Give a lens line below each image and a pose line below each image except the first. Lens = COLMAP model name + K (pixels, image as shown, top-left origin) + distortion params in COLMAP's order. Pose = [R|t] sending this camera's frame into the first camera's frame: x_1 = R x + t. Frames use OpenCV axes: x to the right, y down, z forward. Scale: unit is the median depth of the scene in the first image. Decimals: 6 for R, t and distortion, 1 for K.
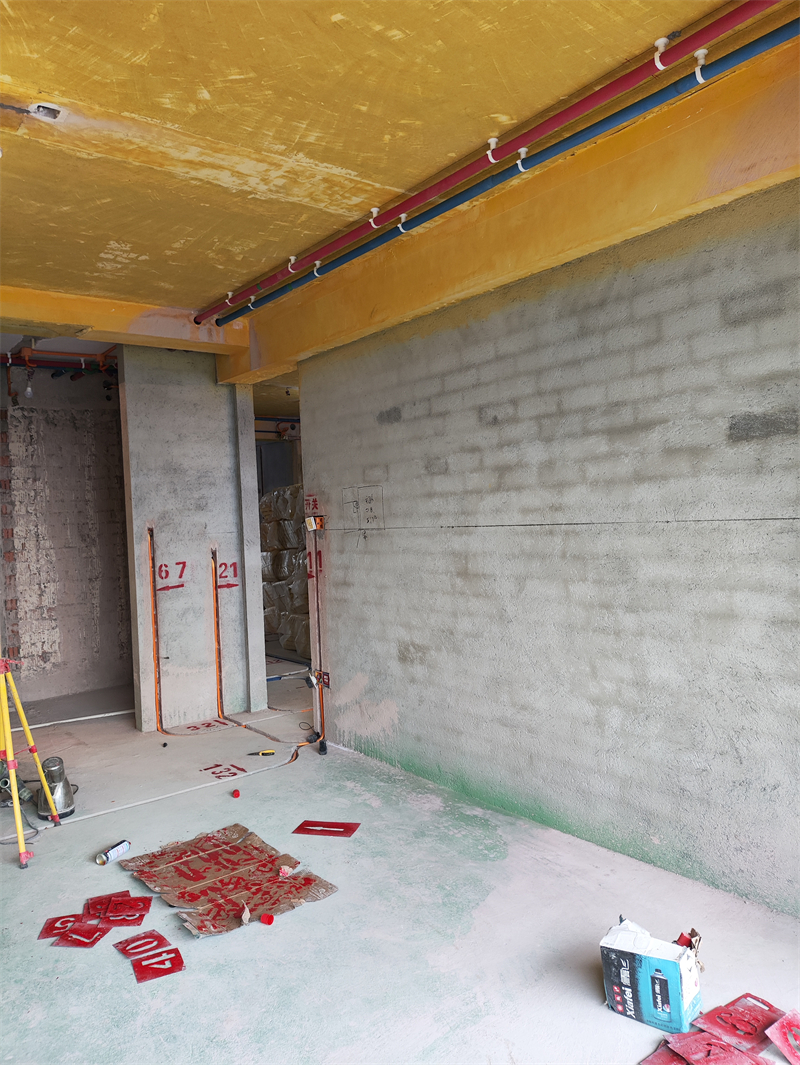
lens RADIAL K [[774.9, 0, 397.9], [0, 774.9, 529.1], [0, 0, 1]] dist [0.067586, -0.097606]
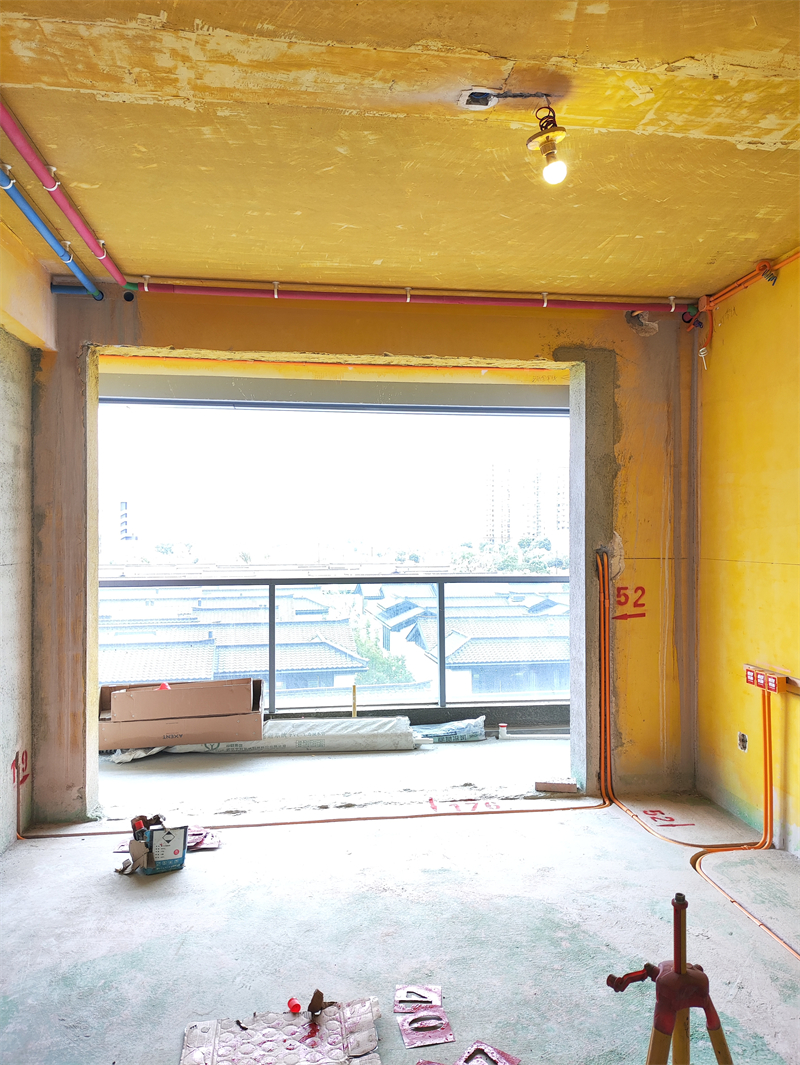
lens RADIAL K [[779.6, 0, 403.3], [0, 779.6, 535.2], [0, 0, 1]] dist [0.031330, -0.031292]
pose [[-0.869012, 0.043548, 0.492870, -0.528367], [0.048557, 0.998817, -0.002636, -0.020059], [-0.492402, 0.021641, -0.870099, 1.223915]]
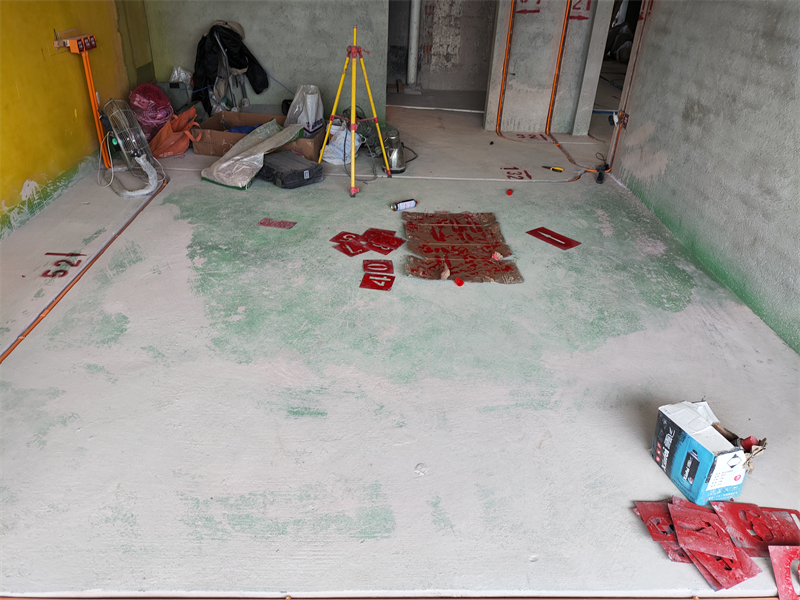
lens RADIAL K [[582.1, 0, 405.8], [0, 582.1, 288.7], [0, 0, 1]] dist [0.067586, -0.097606]
pose [[0.809538, 0.360146, -0.463620, 0.167607], [-0.091616, 0.857547, 0.506181, 0.002521], [0.579875, -0.367297, 0.727212, 0.148003]]
